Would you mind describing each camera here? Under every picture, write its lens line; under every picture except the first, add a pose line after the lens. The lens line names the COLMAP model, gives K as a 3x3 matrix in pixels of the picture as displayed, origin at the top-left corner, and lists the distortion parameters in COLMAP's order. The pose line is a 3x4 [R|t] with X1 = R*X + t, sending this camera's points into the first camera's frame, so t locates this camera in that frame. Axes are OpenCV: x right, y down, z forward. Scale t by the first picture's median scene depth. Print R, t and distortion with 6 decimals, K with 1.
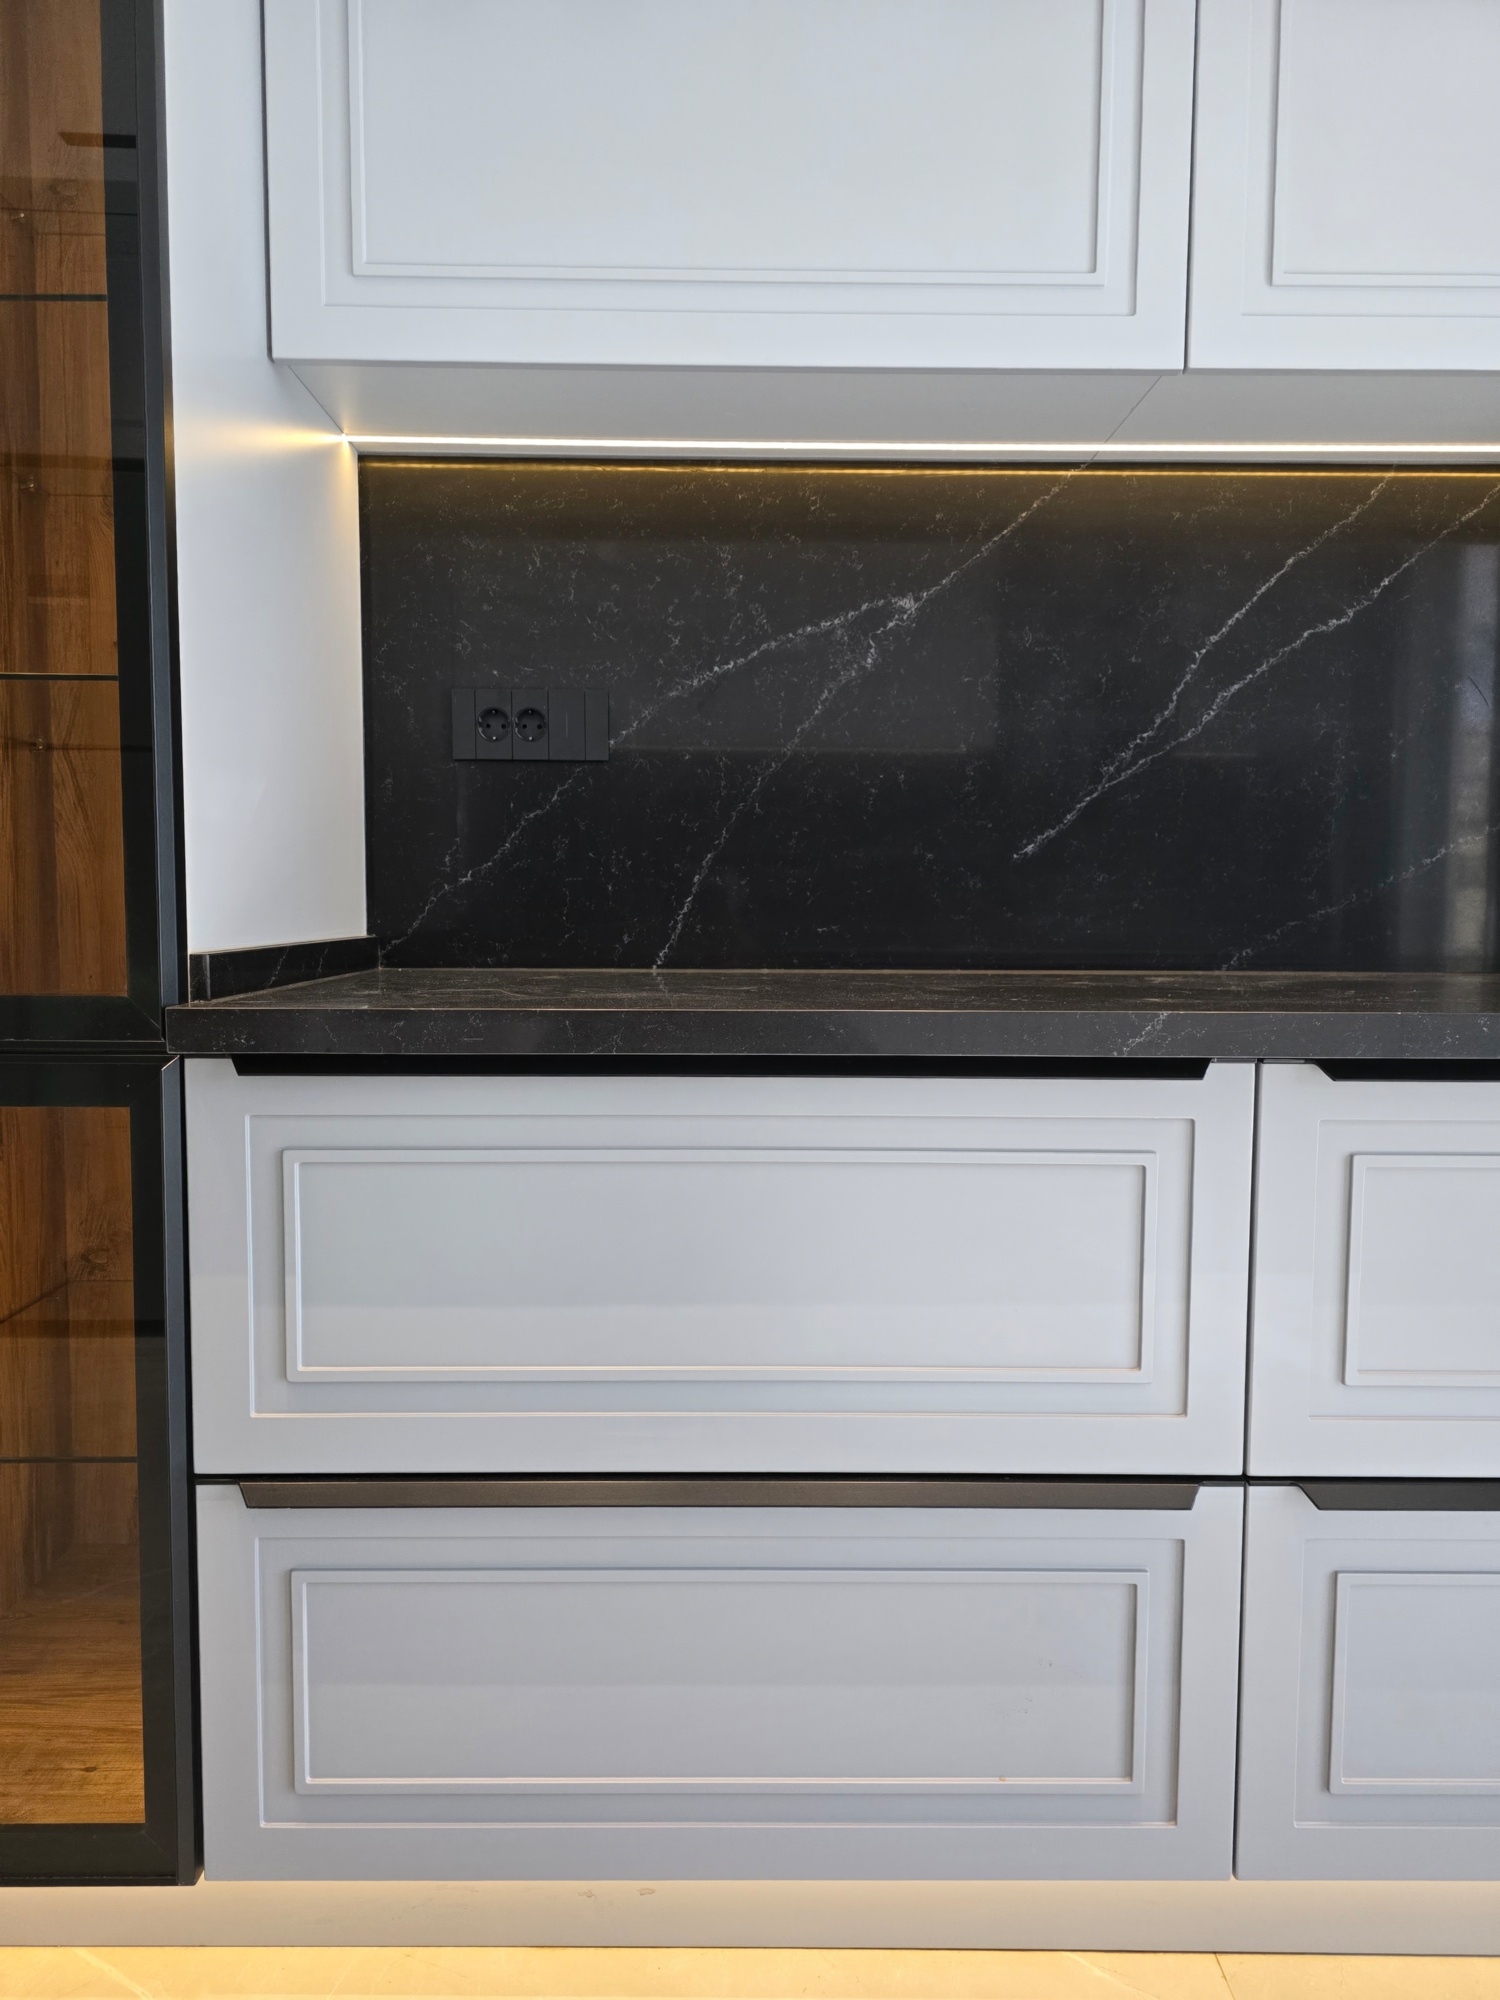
lens RADIAL K [[1369.9, 0, 750.0], [0, 1369.9, 1000.0], [0, 0, 1]] dist [0.025854, -0.000534]
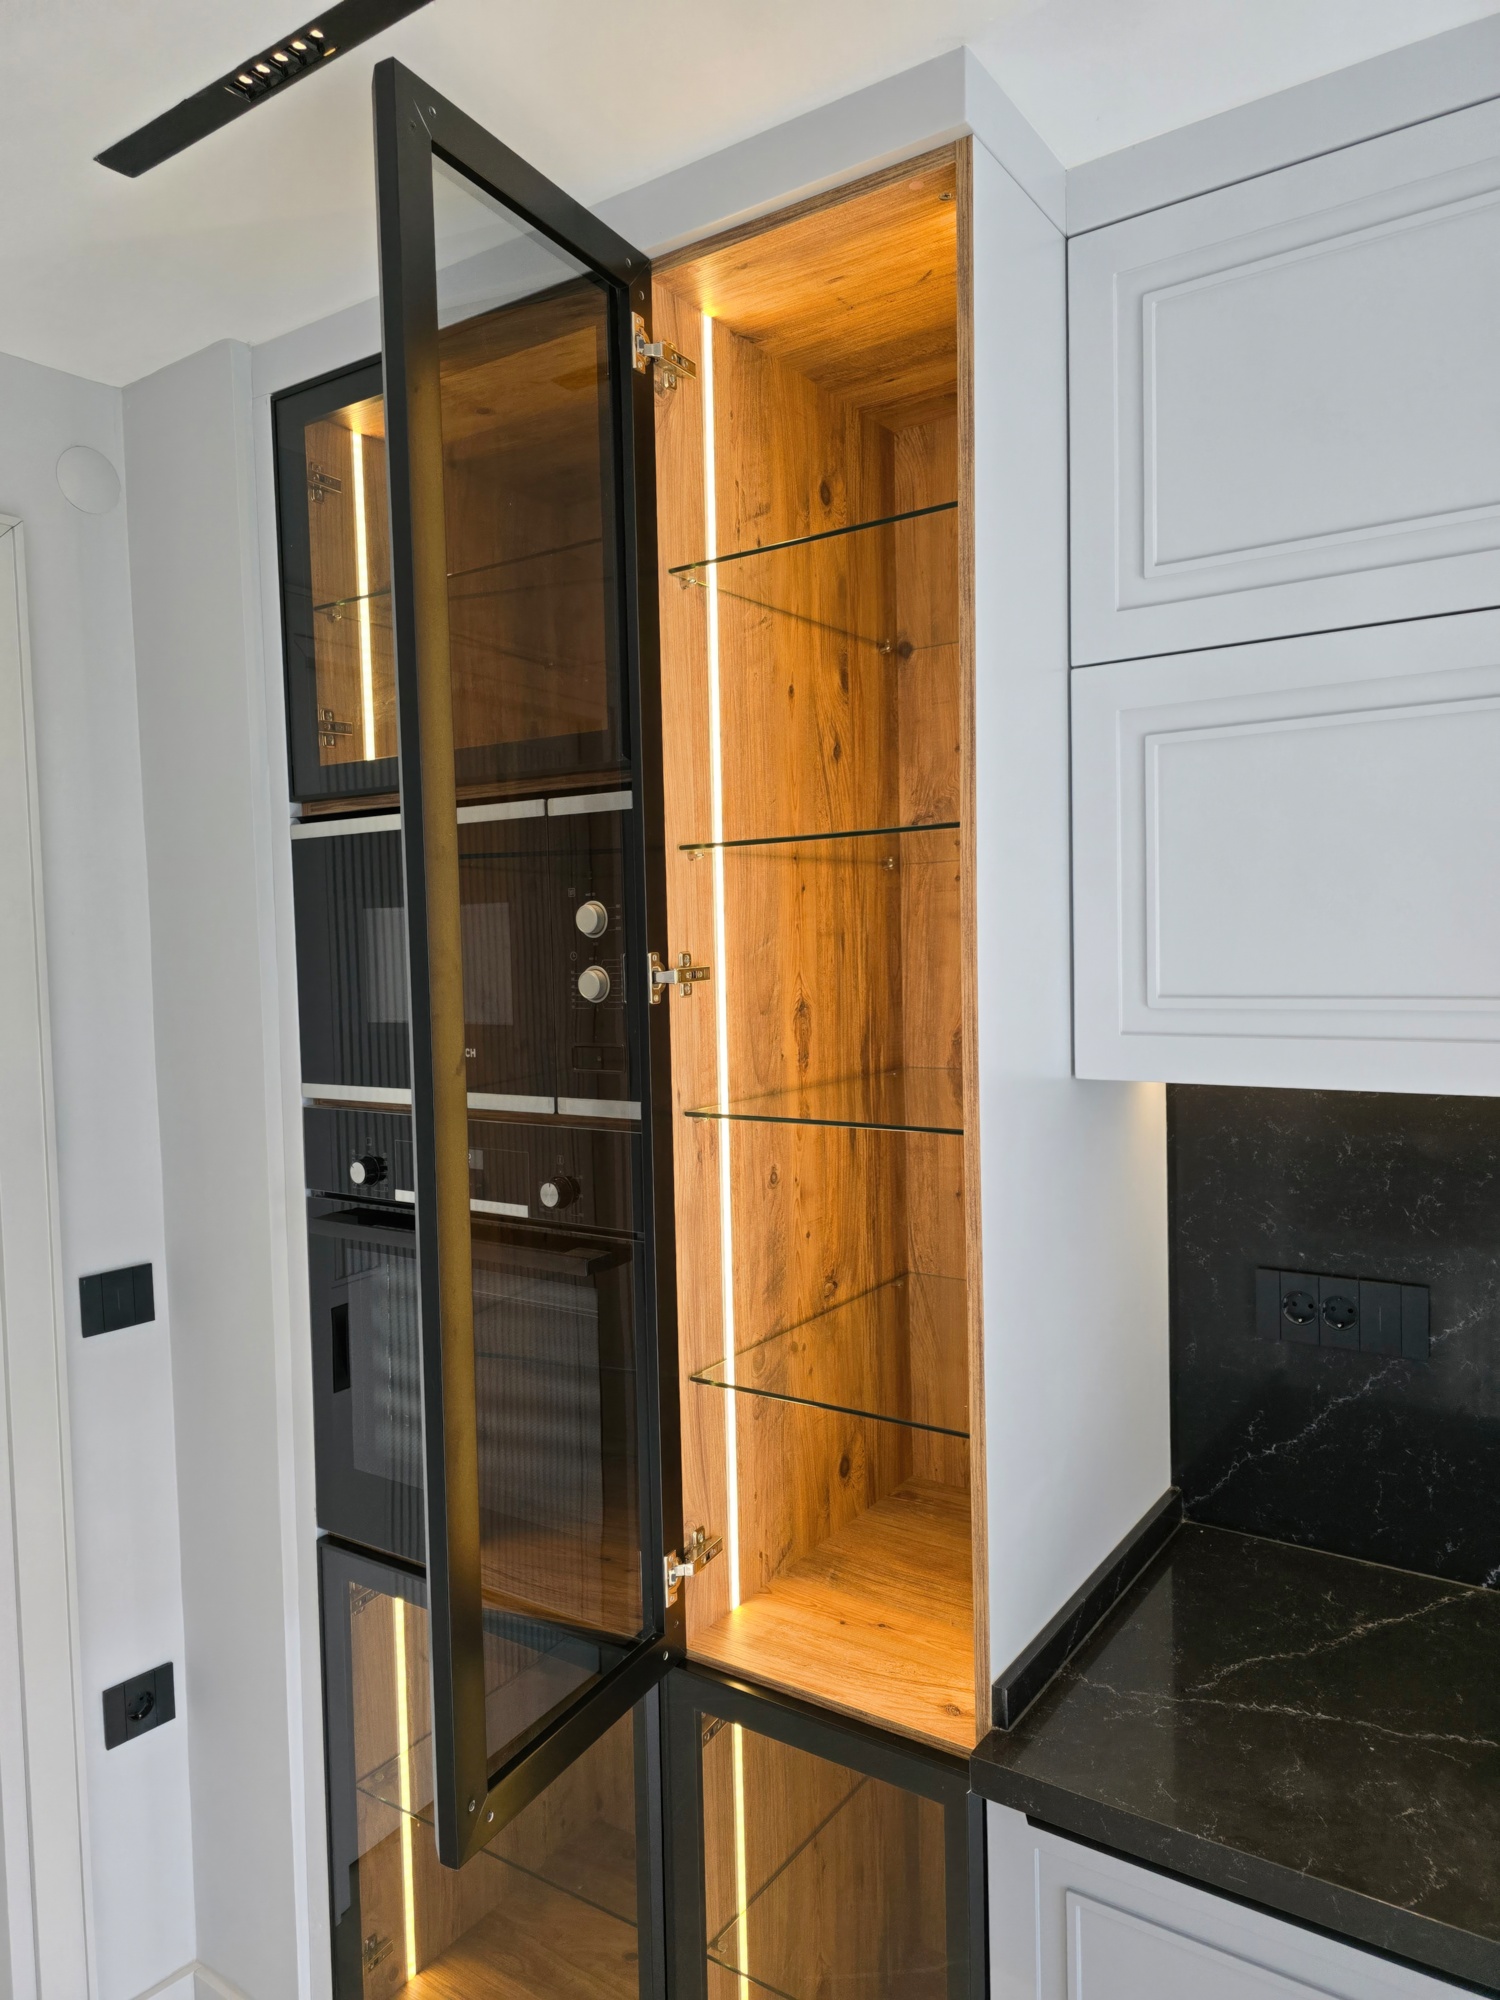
lens RADIAL K [[1369.9, 0, 750.0], [0, 1369.9, 1000.0], [0, 0, 1]] dist [0.025854, -0.000534]
pose [[0.815202, 0.013284, -0.579024, 0.062978], [-0.005184, 0.999864, 0.015640, -0.437640], [0.579154, -0.009748, 0.815160, -0.038488]]
